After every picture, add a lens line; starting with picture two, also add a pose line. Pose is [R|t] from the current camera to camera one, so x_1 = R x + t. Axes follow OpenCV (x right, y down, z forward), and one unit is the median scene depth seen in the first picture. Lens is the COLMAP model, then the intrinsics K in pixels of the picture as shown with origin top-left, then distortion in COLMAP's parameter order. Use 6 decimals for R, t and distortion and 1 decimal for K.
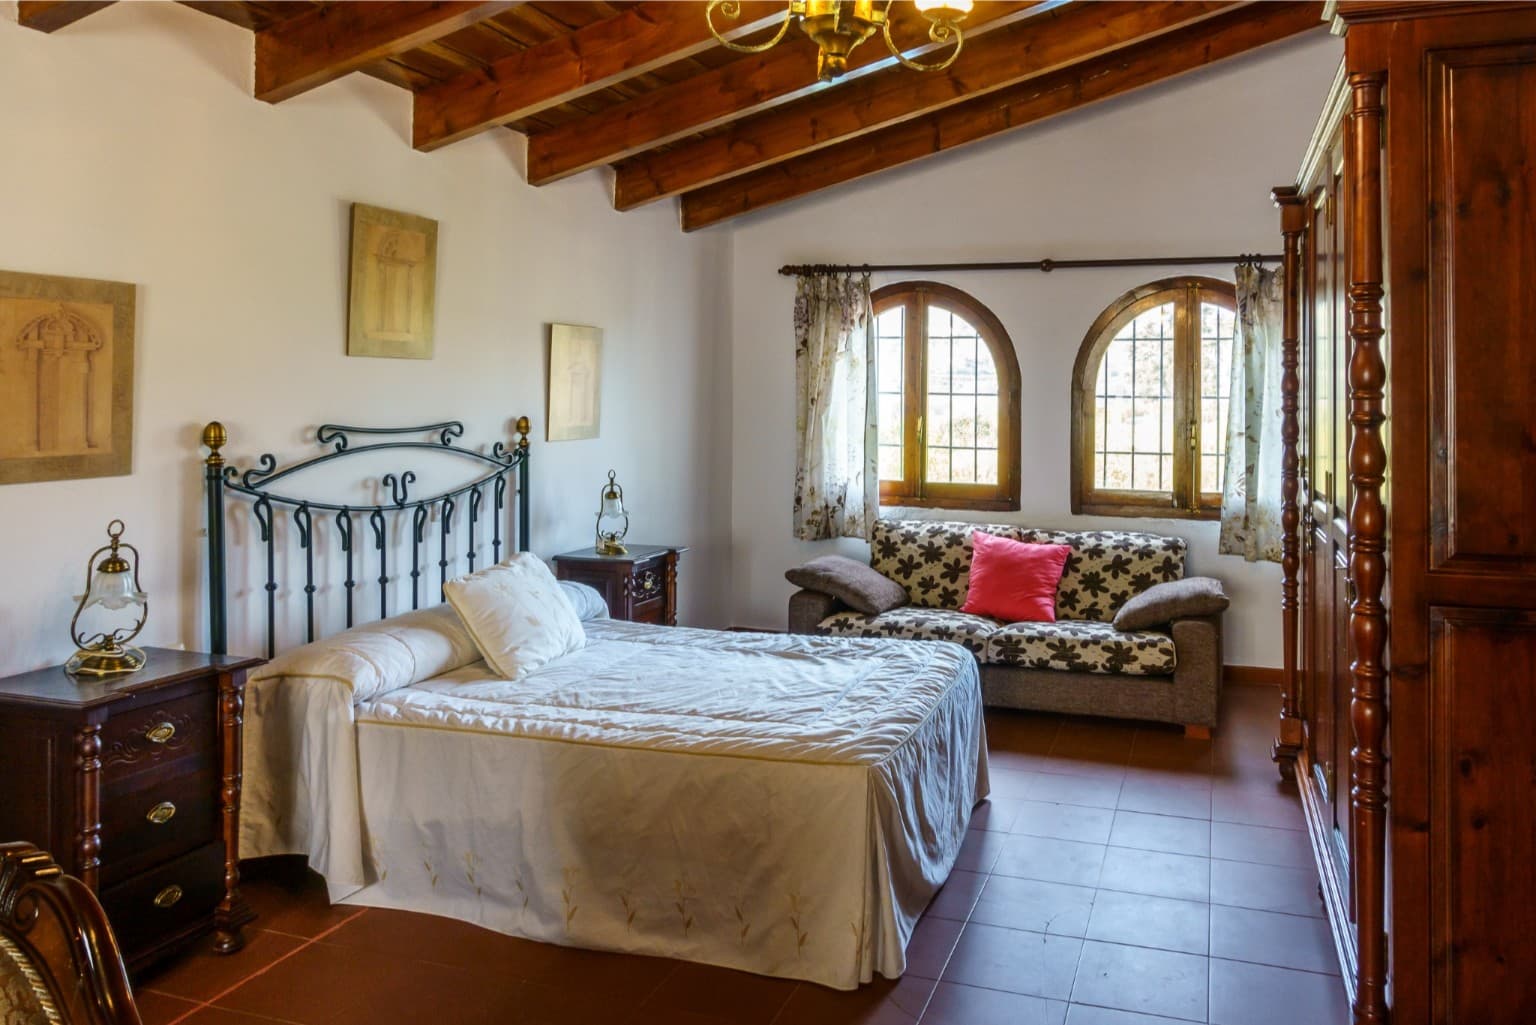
lens RADIAL K [[1157.0, 0, 768.0], [0, 1157.0, 398.6], [0, 0, 1]] dist [-0.001236, -0.002435]
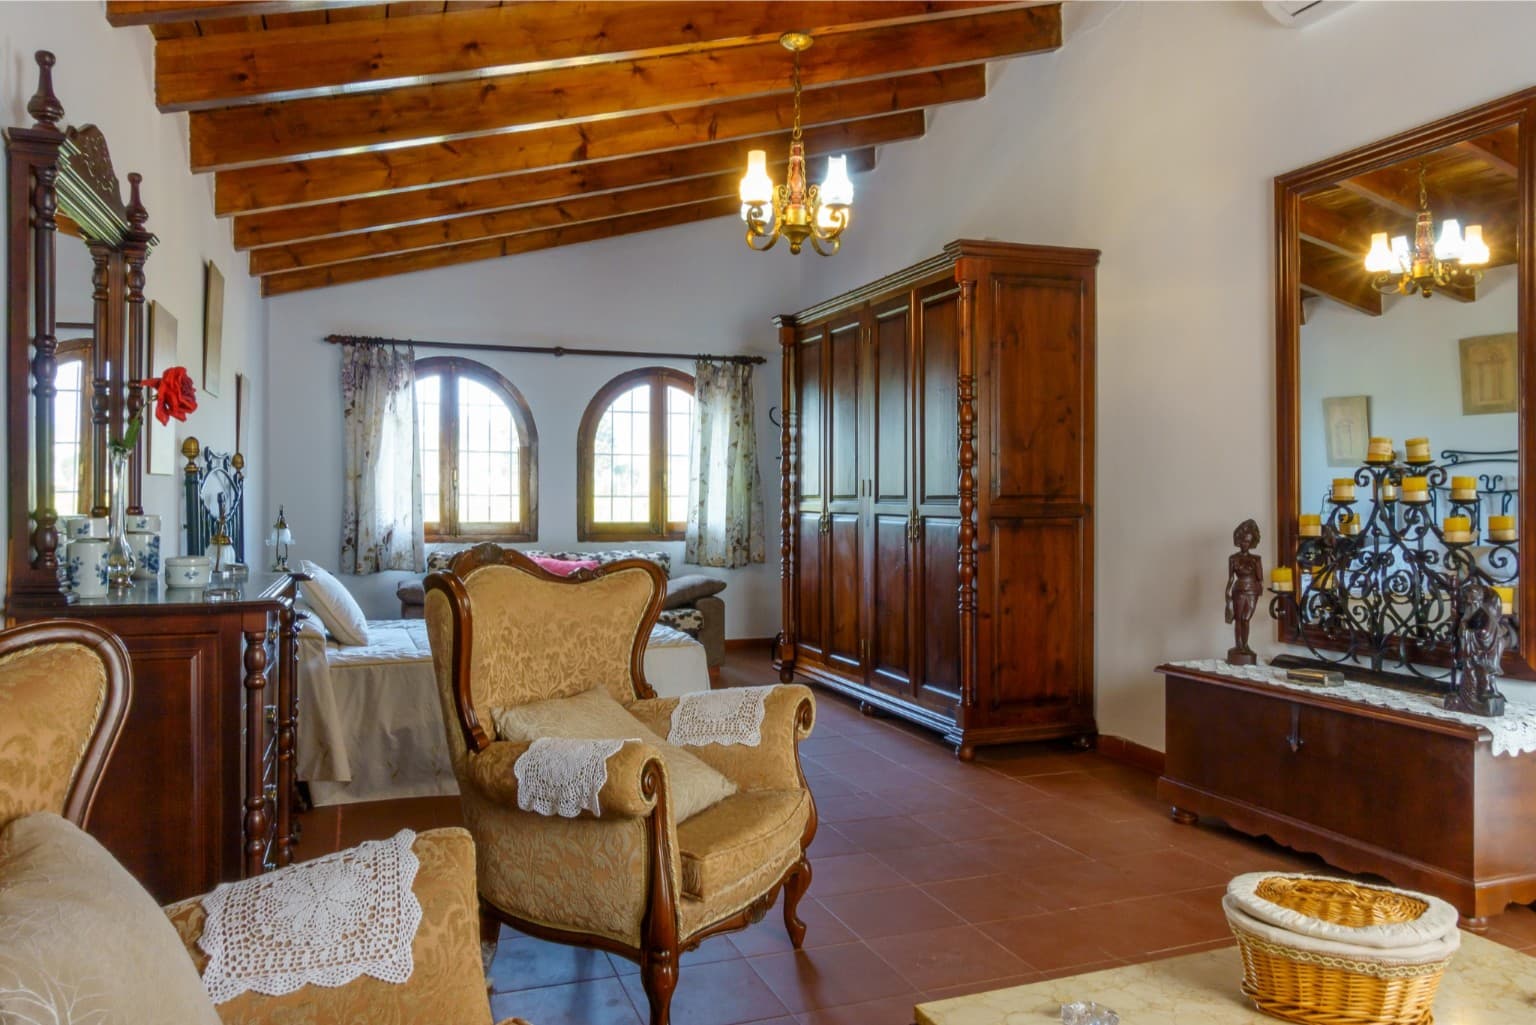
lens RADIAL K [[1133.2, 0, 775.2], [0, 1133.2, 514.1], [0, 0, 1]] dist [-0.003990, -0.006748]
pose [[0.783328, -0.017056, 0.621375, -0.373736], [0.001468, 0.999671, 0.025588, 0.036463], [-0.621607, -0.019132, 0.783096, -0.156825]]
